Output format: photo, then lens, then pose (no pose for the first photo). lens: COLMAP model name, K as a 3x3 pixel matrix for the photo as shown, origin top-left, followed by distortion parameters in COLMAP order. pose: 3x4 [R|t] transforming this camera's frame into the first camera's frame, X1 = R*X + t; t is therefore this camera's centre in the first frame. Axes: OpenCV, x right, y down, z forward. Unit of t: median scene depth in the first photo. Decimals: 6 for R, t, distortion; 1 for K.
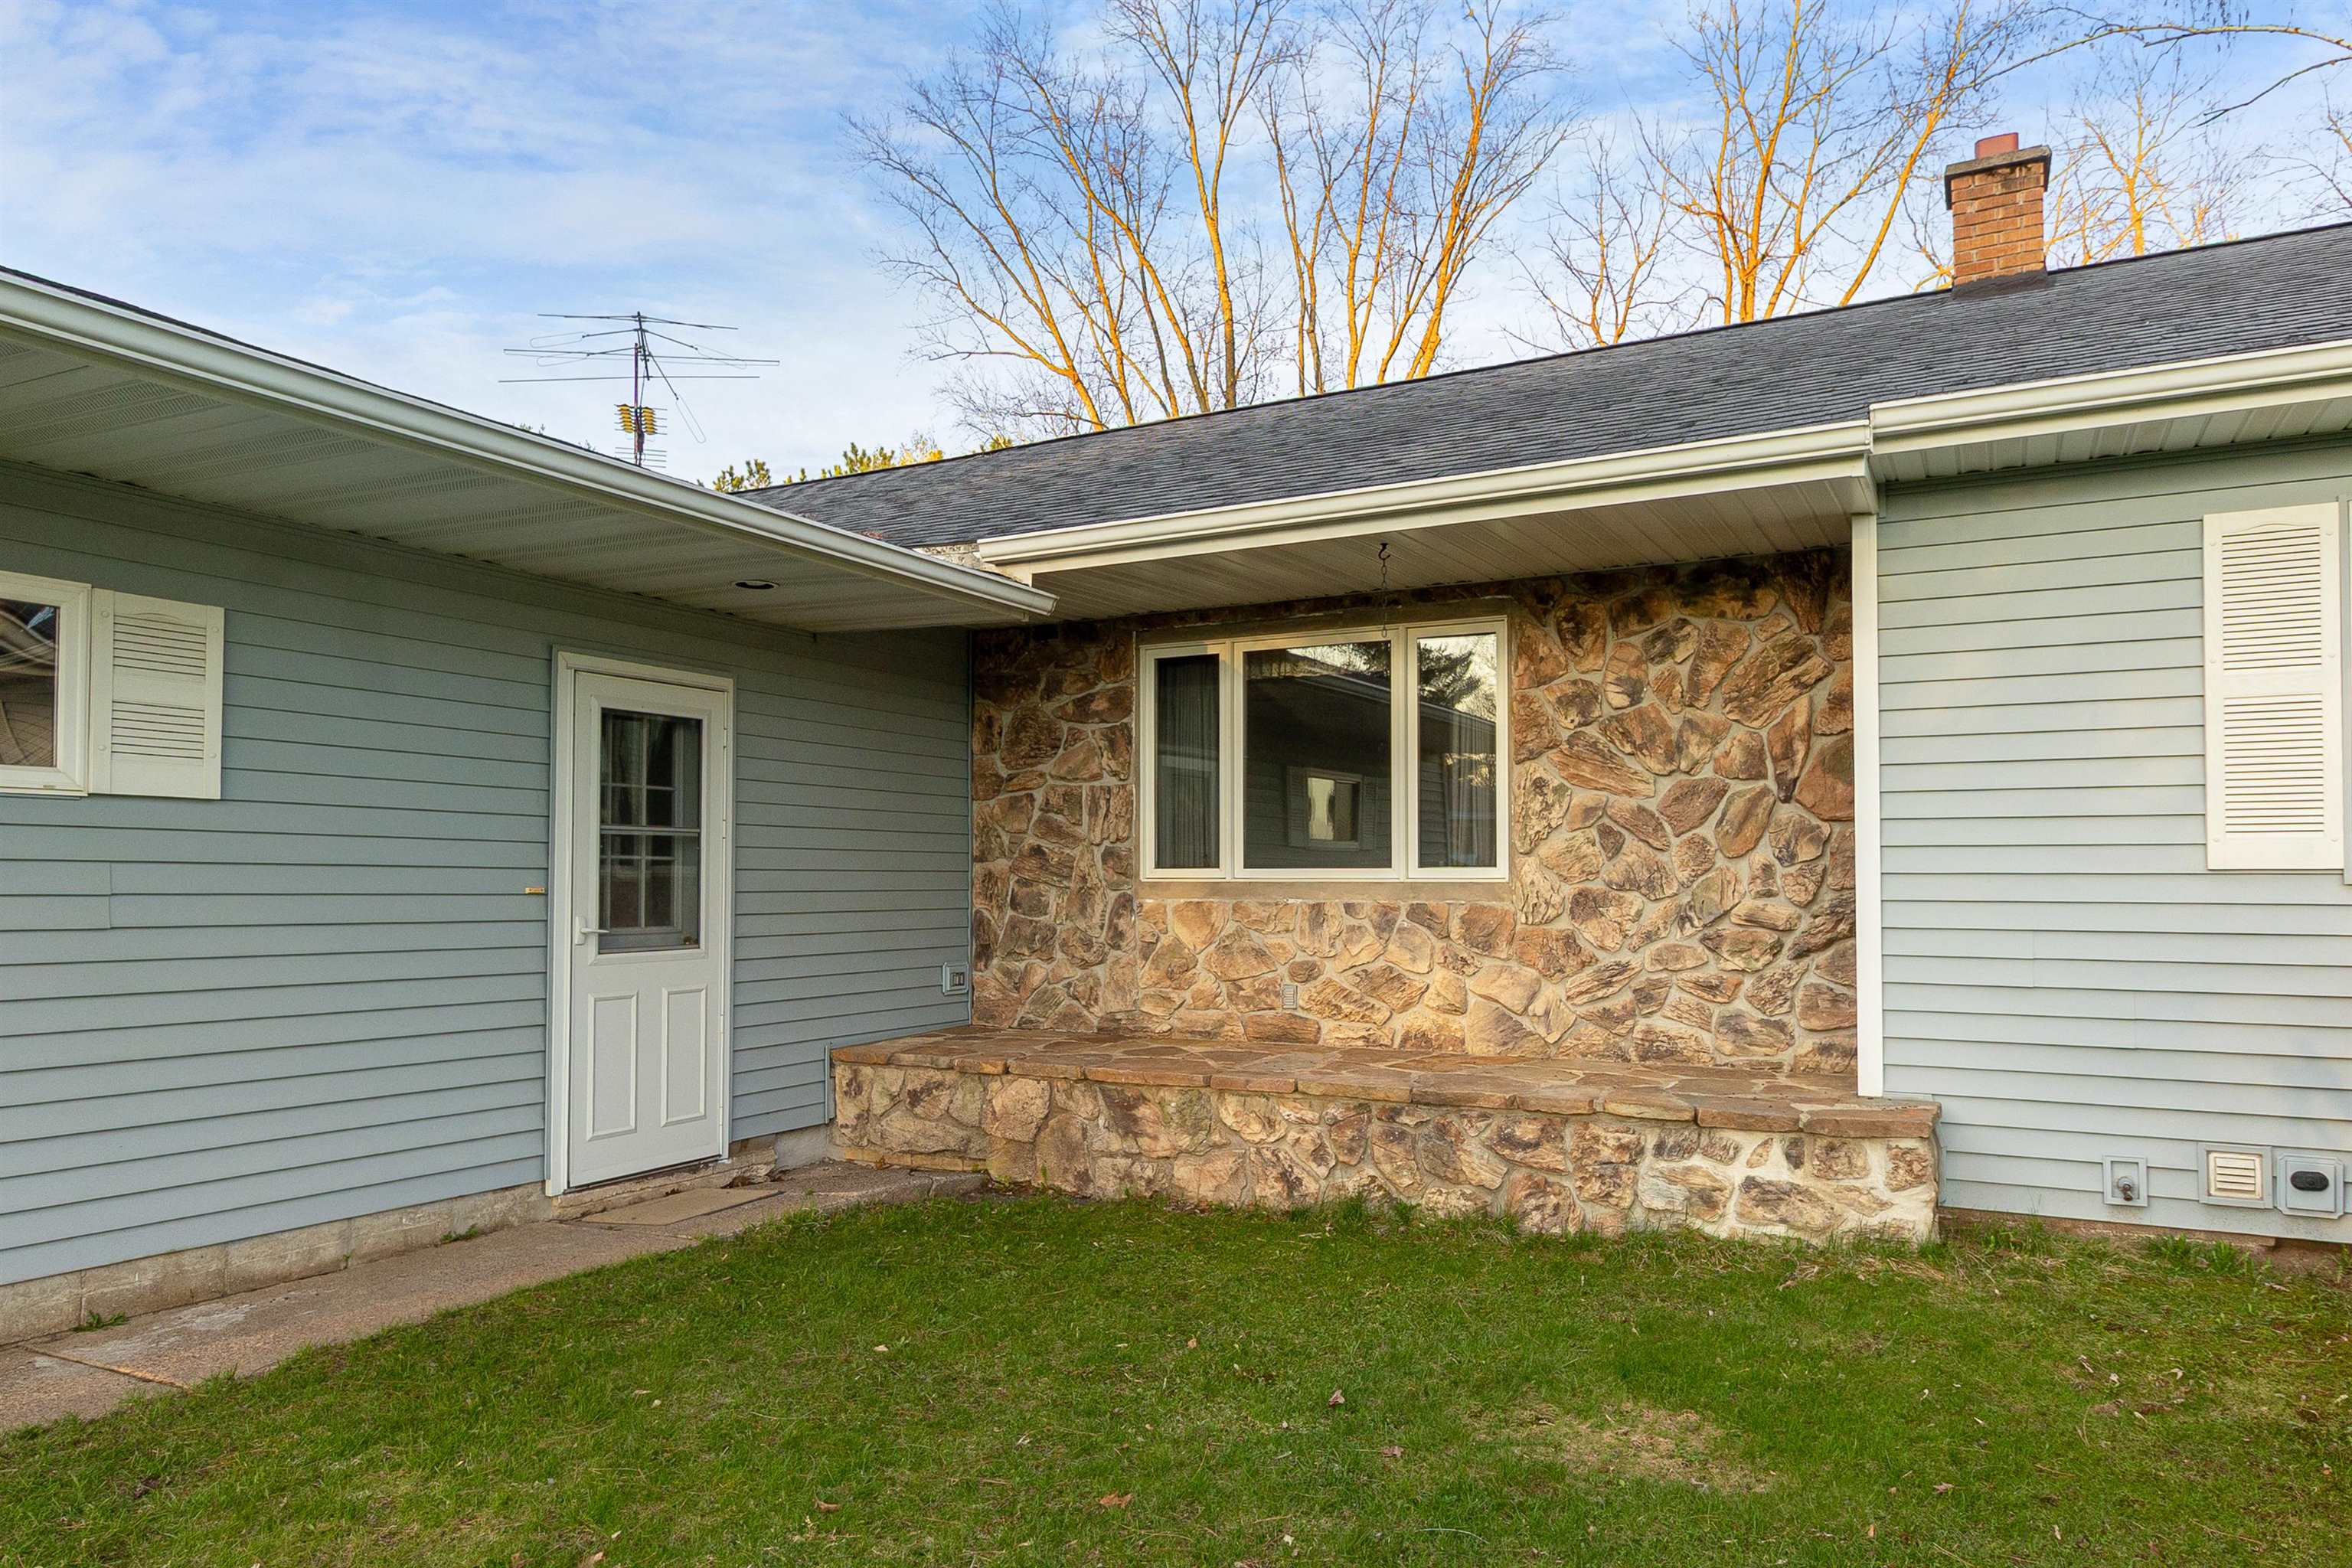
lens RADIAL K [[1508.5, 0, 1192.5], [0, 1508.5, 803.4], [0, 0, 1]] dist [0.006040, 0.000662]
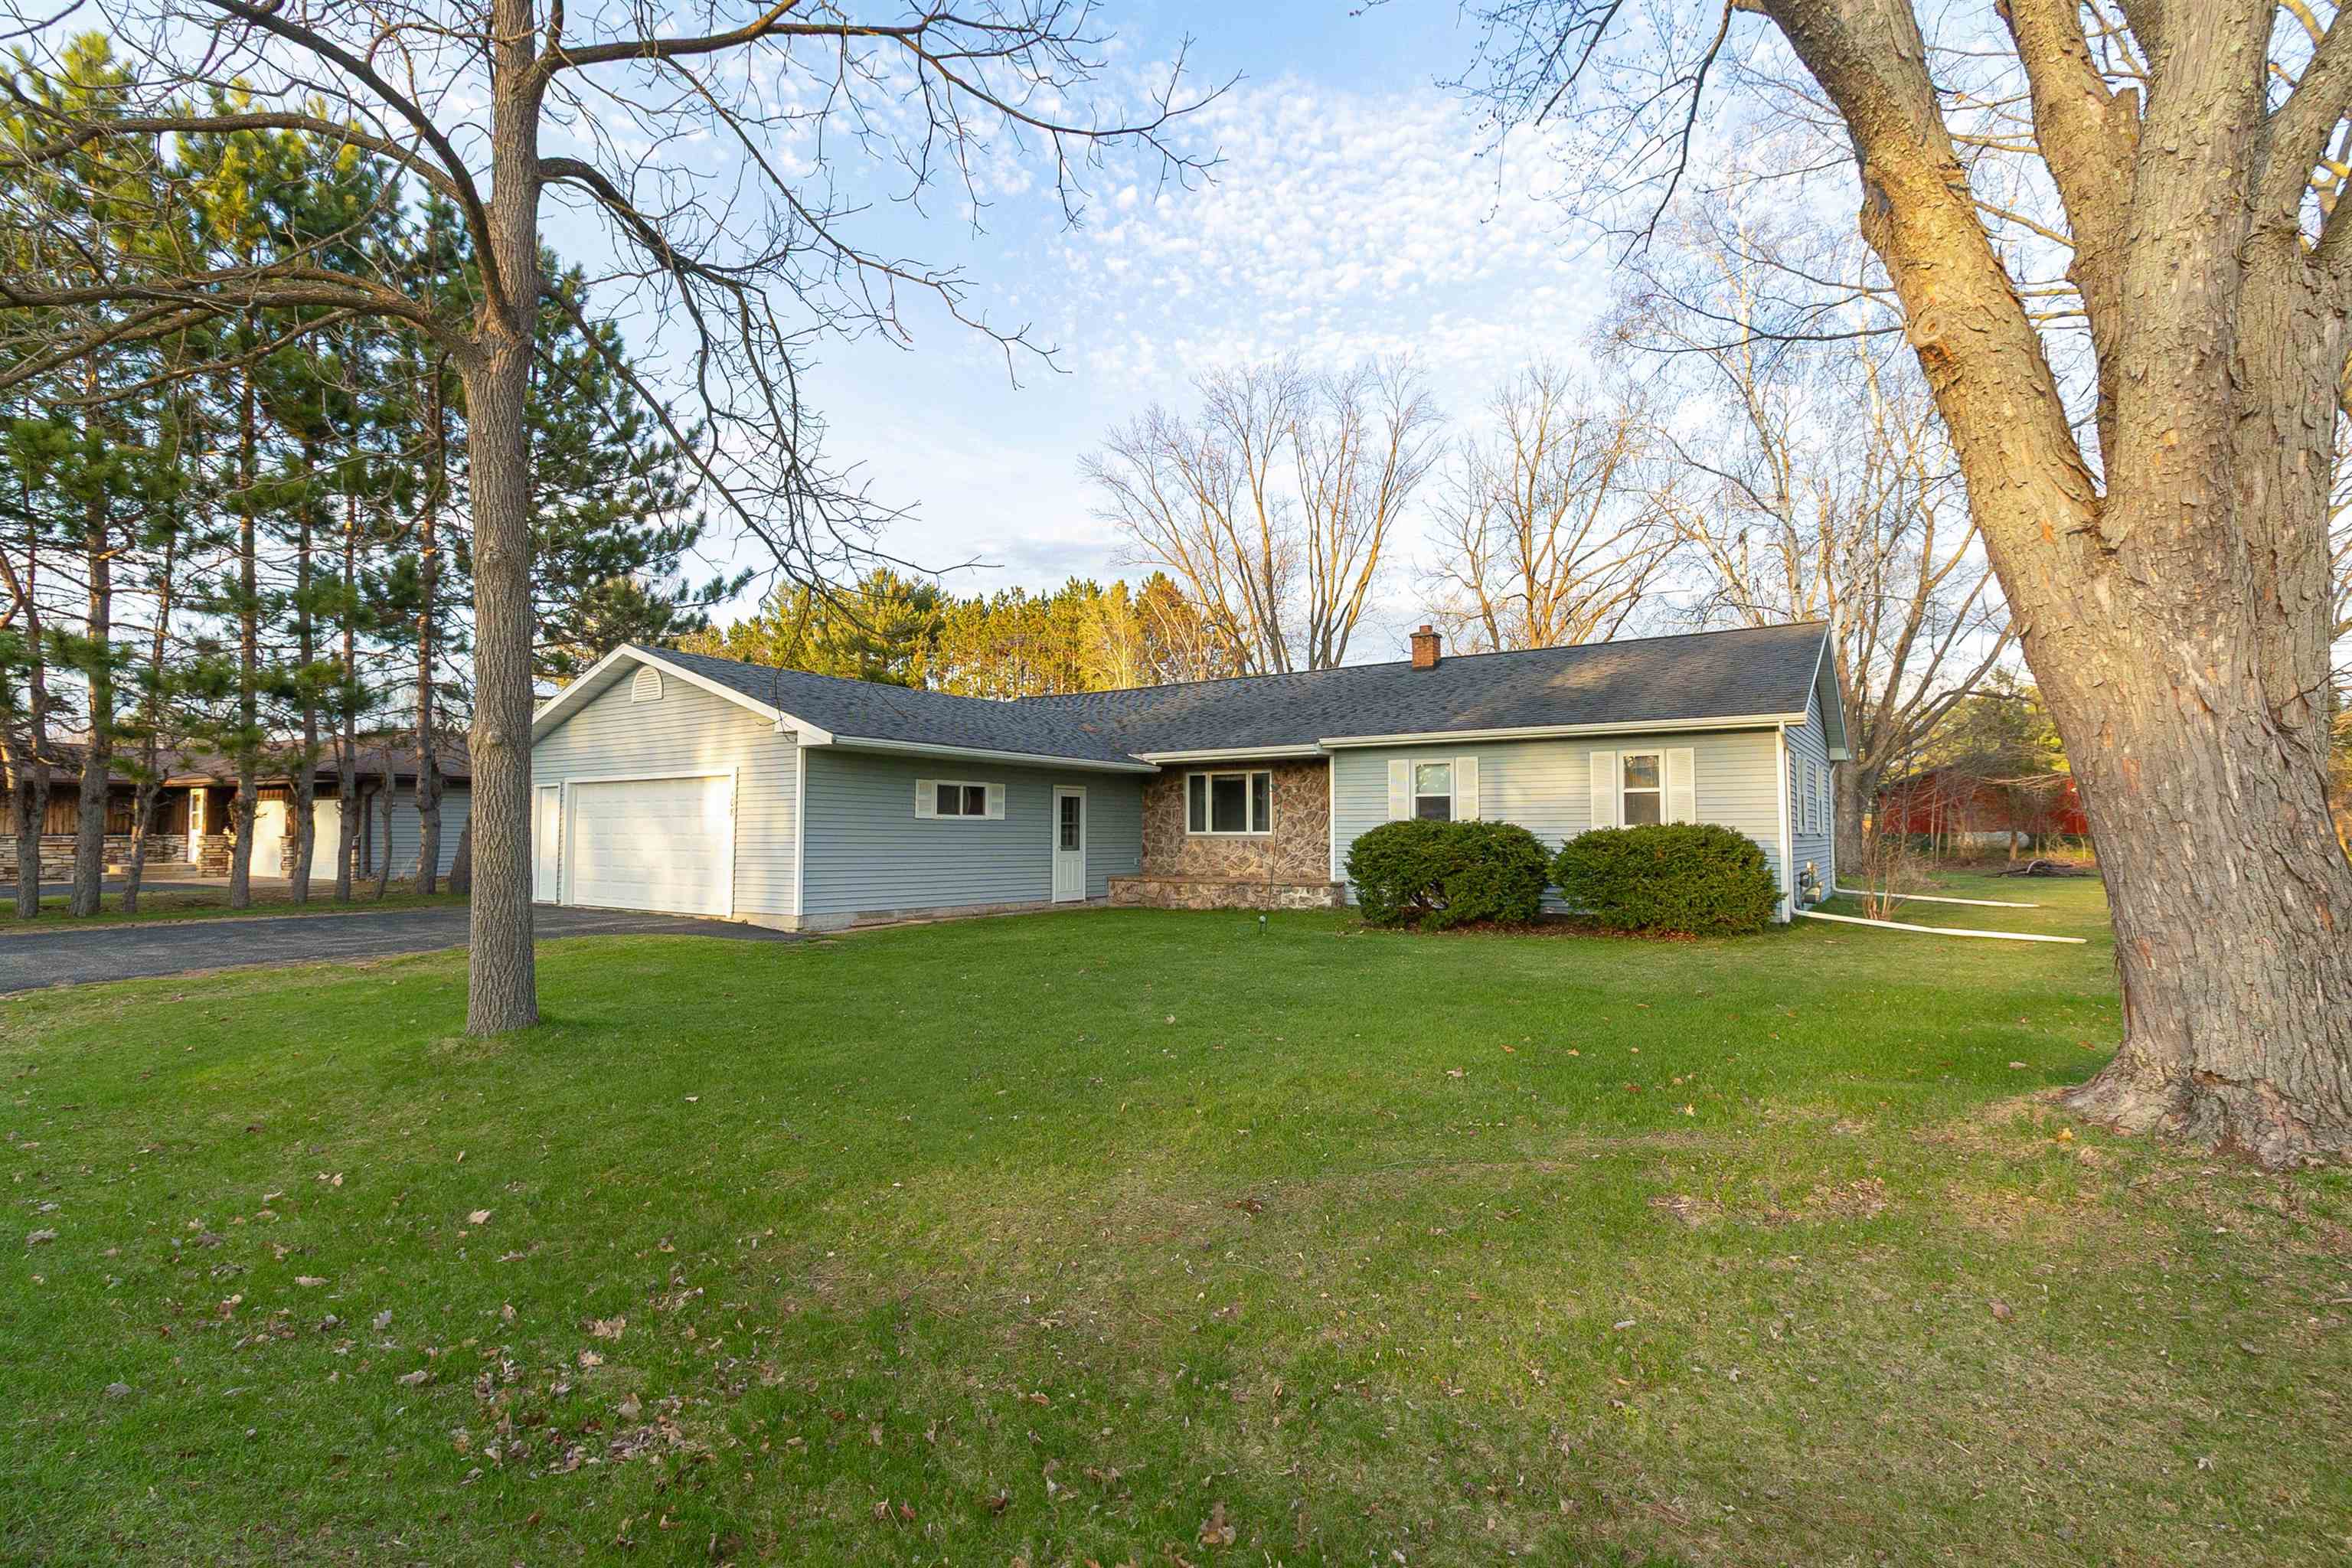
lens RADIAL K [[1096.0, 0, 1171.3], [0, 1096.0, 773.0], [0, 0, 1]] dist [0.002143, 0.000119]
pose [[0.992789, -0.005487, -0.119751, 0.295460], [0.005008, 0.999978, -0.004302, -0.105187], [0.119772, 0.003672, 0.992795, -1.979668]]
